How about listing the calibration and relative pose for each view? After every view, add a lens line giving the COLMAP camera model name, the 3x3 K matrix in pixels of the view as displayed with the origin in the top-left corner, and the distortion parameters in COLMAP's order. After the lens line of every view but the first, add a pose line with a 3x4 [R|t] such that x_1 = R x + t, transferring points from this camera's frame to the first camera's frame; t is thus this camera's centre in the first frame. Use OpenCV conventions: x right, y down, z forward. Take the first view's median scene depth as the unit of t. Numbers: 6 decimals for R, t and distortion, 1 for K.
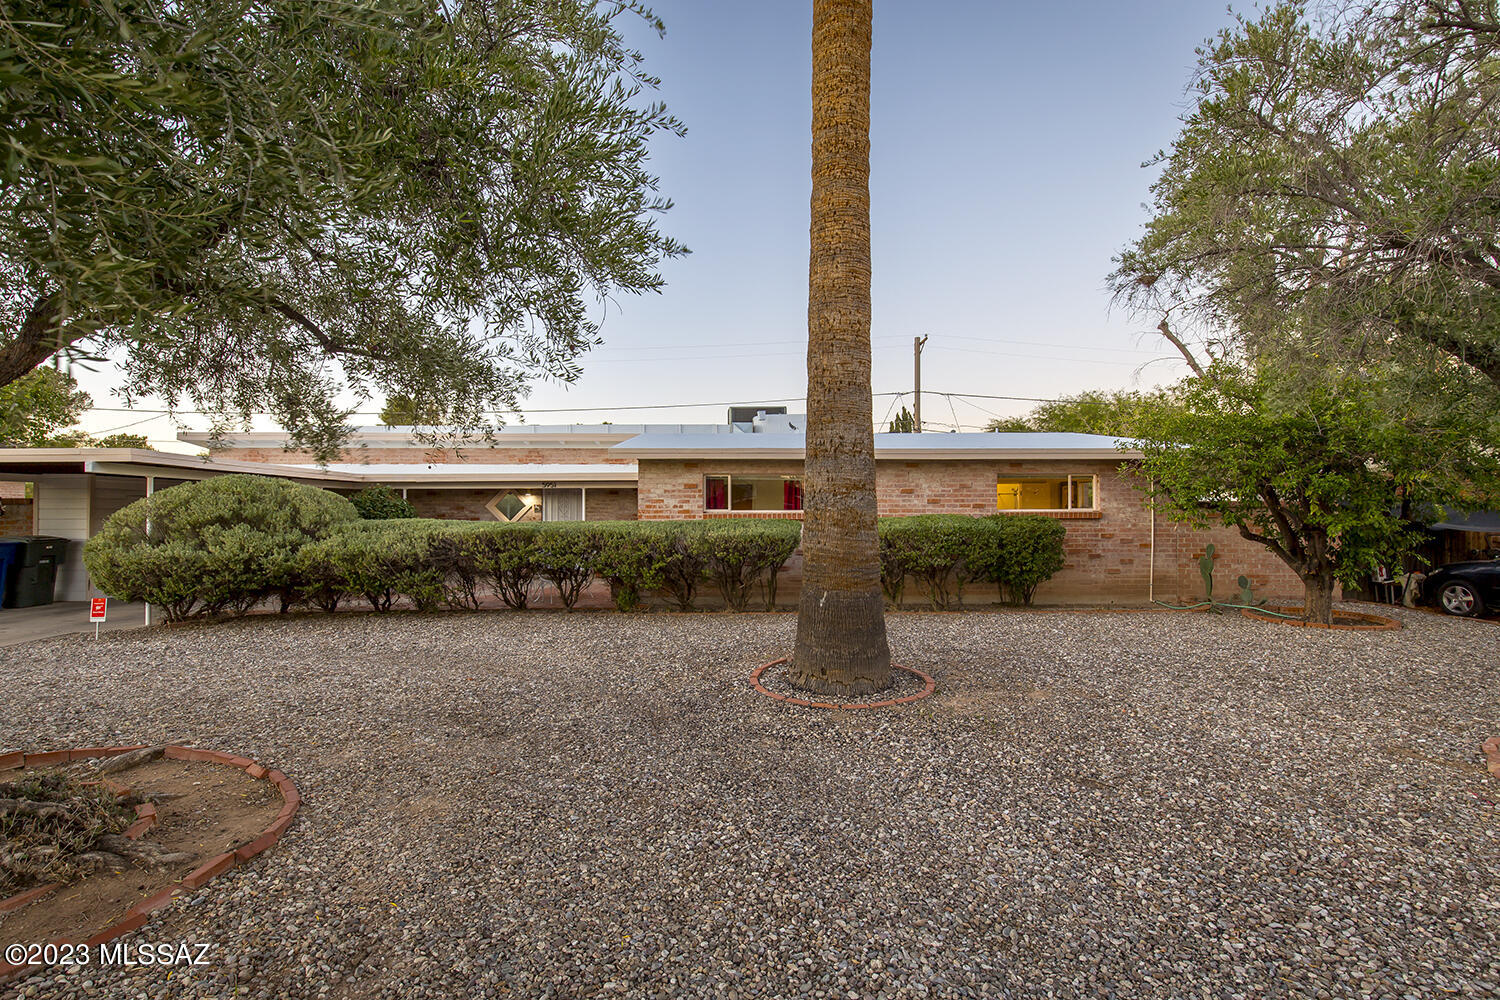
lens RADIAL K [[685.3, 0, 751.6], [0, 685.3, 499.5], [0, 0, 1]] dist [0.014744, 0.000451]
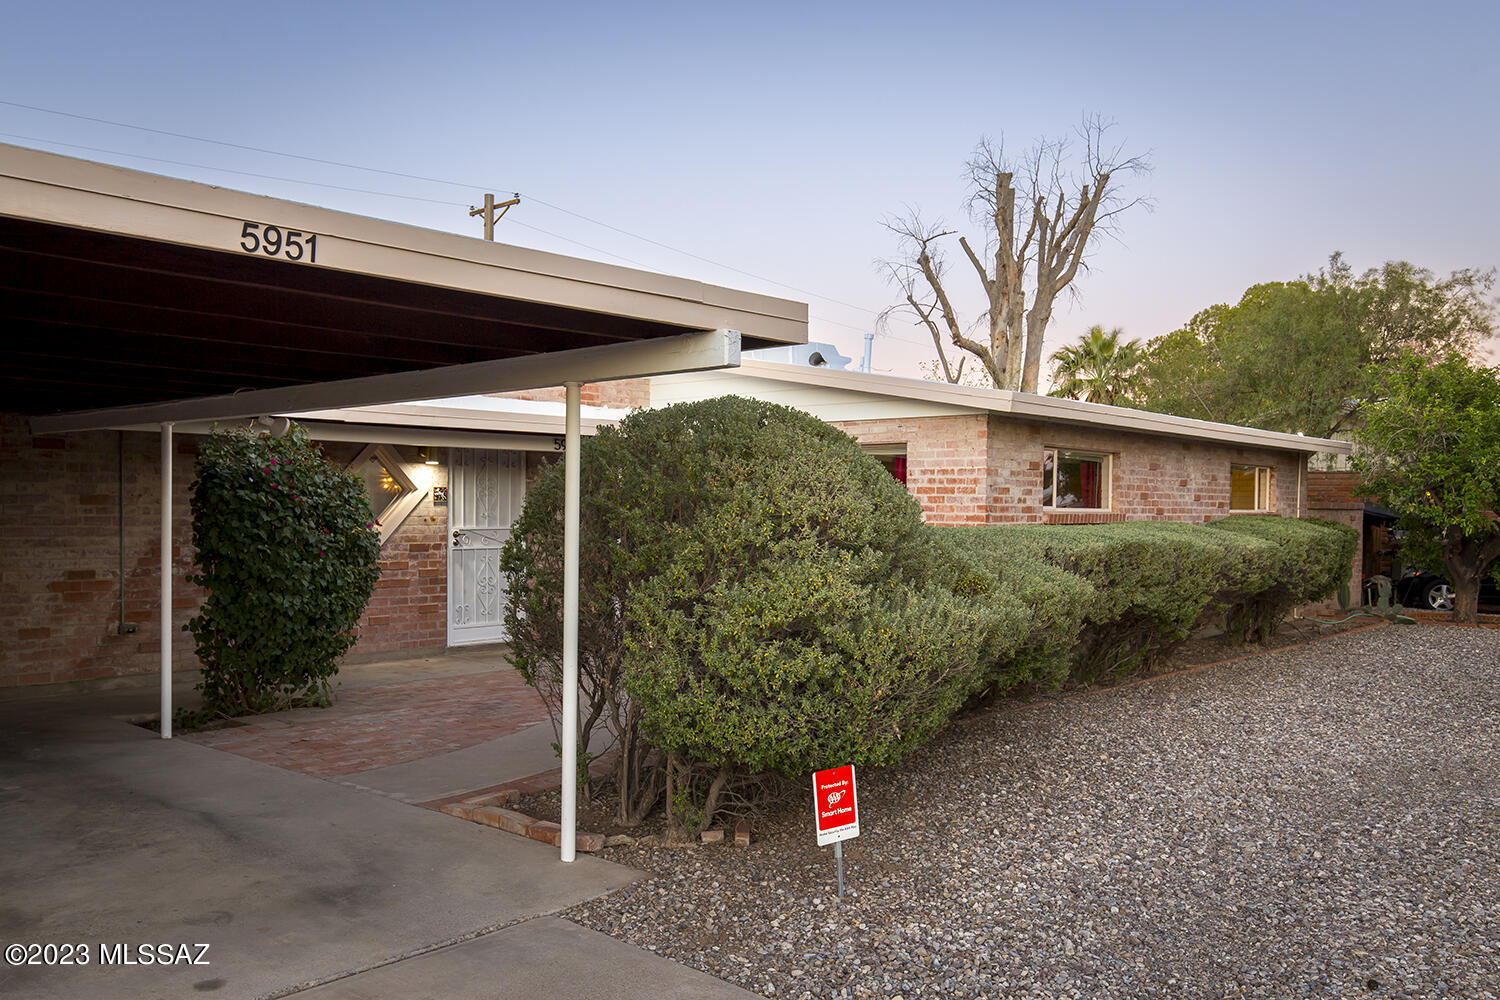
lens RADIAL K [[1238.8, 0, 747.1], [0, 1238.8, 502.6], [0, 0, 1]] dist [0.010017, 0.001154]
pose [[0.678823, 0.010779, 0.734223, -1.022152], [-0.023483, 0.999699, 0.007035, 0.010025], [-0.733926, -0.022018, 0.678872, 0.467157]]
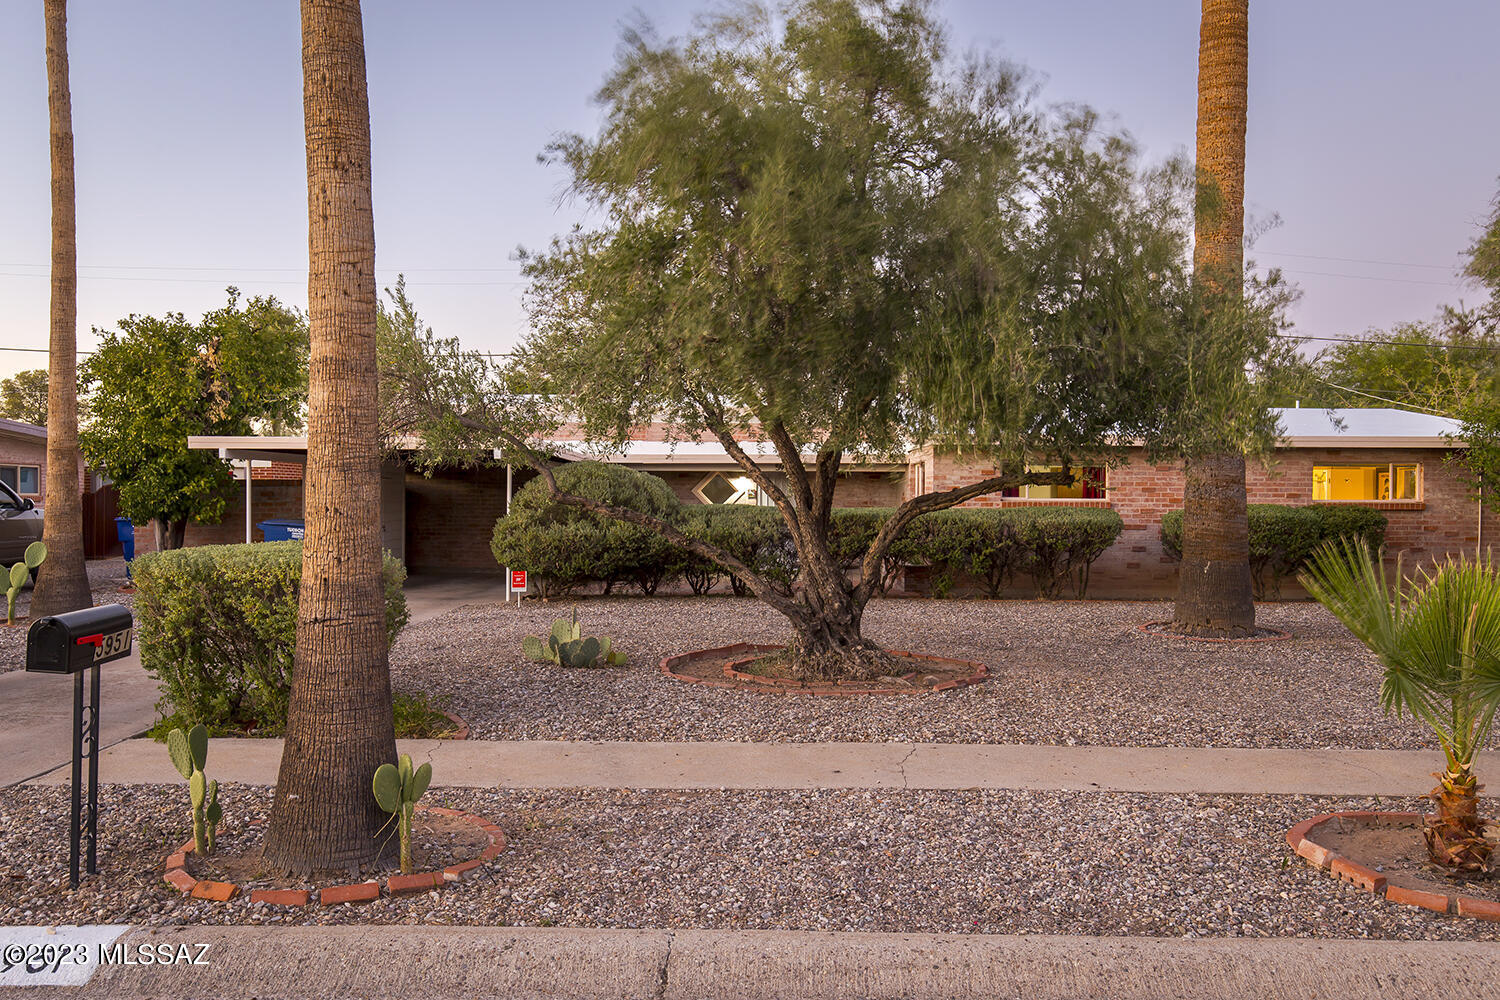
lens RADIAL K [[1238.8, 0, 751.4], [0, 1238.8, 498.7], [0, 0, 1]] dist [0.010017, 0.001154]
pose [[0.999592, 0.008326, -0.027334, -0.371316], [-0.007864, 0.999825, 0.016993, -0.009788], [0.027470, -0.016771, 0.999482, -0.734501]]
